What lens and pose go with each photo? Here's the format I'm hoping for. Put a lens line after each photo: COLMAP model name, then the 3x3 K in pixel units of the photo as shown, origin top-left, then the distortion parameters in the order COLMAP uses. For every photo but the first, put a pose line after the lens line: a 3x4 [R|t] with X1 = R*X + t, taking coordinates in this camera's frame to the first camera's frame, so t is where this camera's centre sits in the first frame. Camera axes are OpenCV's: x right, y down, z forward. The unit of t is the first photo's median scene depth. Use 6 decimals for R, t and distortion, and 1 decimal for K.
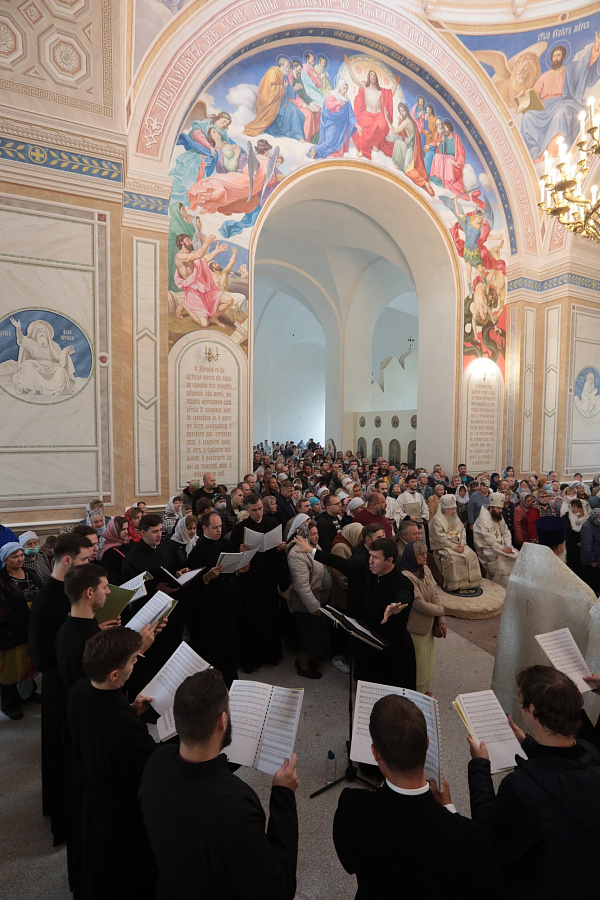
lens RADIAL K [[412.2, 0, 302.4], [0, 412.2, 444.5], [0, 0, 1]] dist [-0.034565, 0.011348]
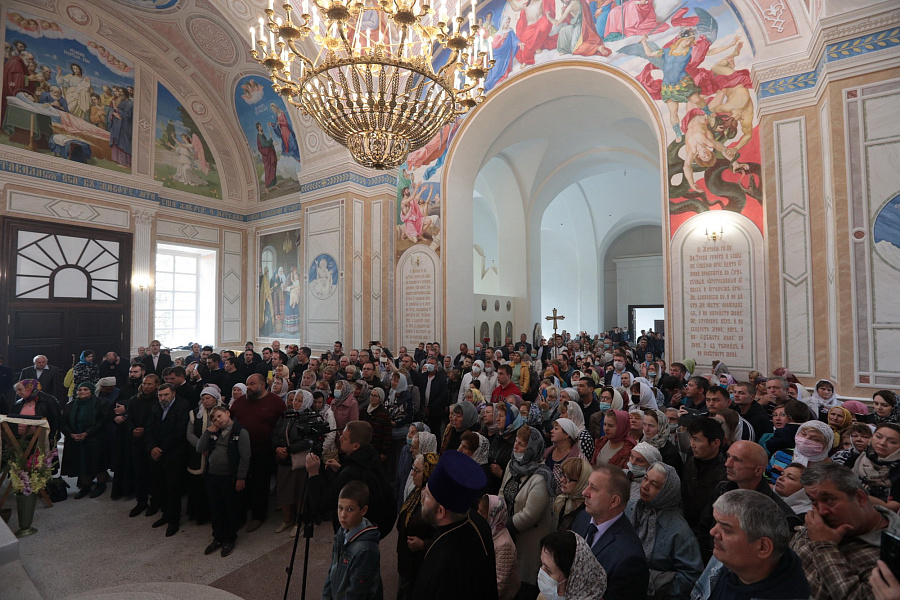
lens RADIAL K [[405.5, 0, 452.6], [0, 405.5, 297.5], [0, 0, 1]] dist [-0.031374, 0.008188]
pose [[0.561952, -0.047146, -0.825825, 0.950767], [-0.033449, 0.996263, -0.079638, 0.021981], [0.826493, 0.072375, 0.558275, 0.272167]]
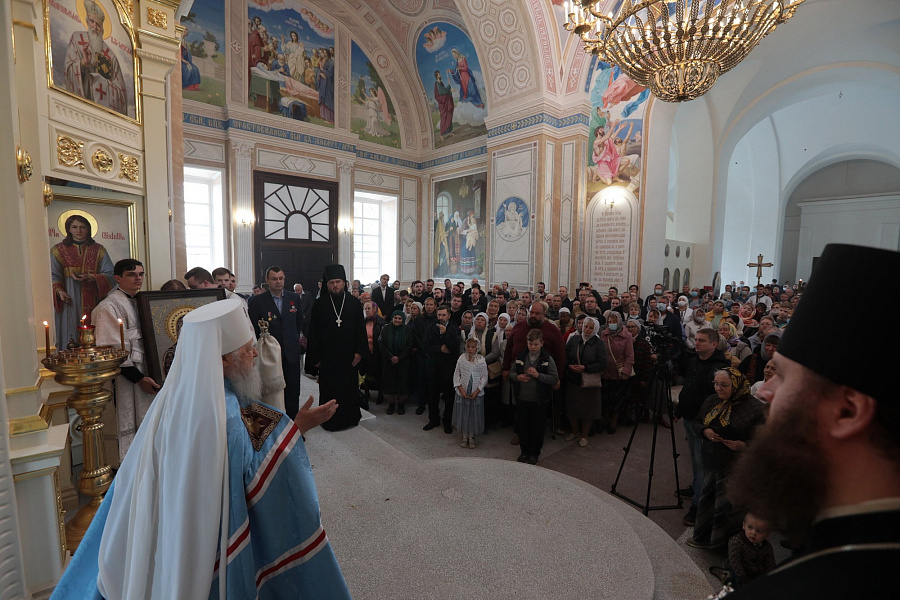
lens RADIAL K [[412.2, 0, 450.6], [0, 412.2, 295.3], [0, 0, 1]] dist [-0.034565, 0.011348]
pose [[0.320891, 0.068393, -0.944644, 0.897369], [-0.064375, 0.996658, 0.050291, 0.064578], [0.944926, 0.044674, 0.324221, 0.004718]]
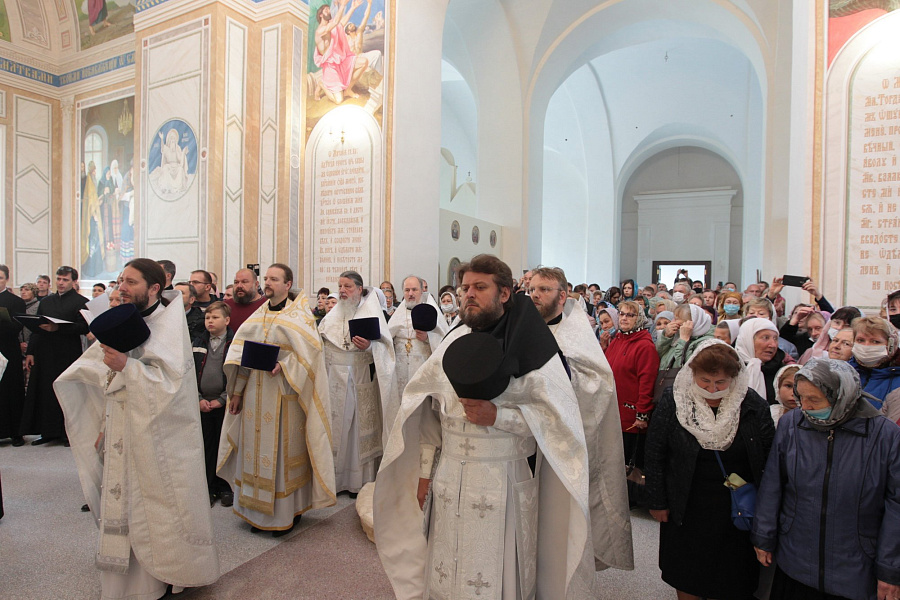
lens RADIAL K [[530.4, 0, 445.5], [0, 530.4, 295.2], [0, 0, 1]] dist [-0.050597, 0.021888]
pose [[0.622969, 0.014798, -0.782106, 0.674297], [-0.050969, 0.998464, -0.021706, 0.106682], [0.780584, 0.053385, 0.622767, 0.471735]]
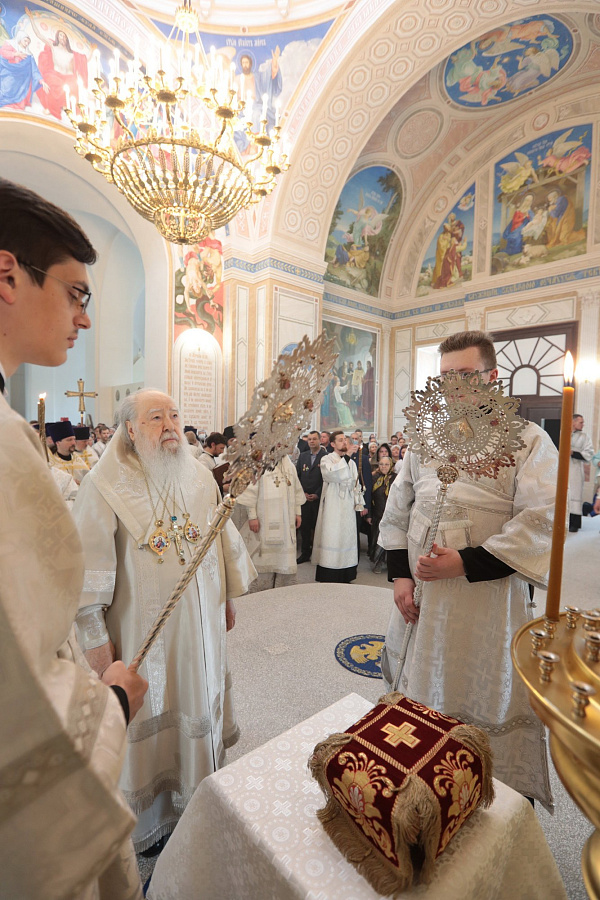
lens RADIAL K [[444.9, 0, 296.2], [0, 444.9, 437.2], [0, 0, 1]] dist [-0.016378, 0.005699]
pose [[0.951679, 0.001402, 0.307090, 0.408279], [0.003947, 0.999851, -0.016796, 0.111620], [-0.307068, 0.017196, 0.951532, -0.215515]]
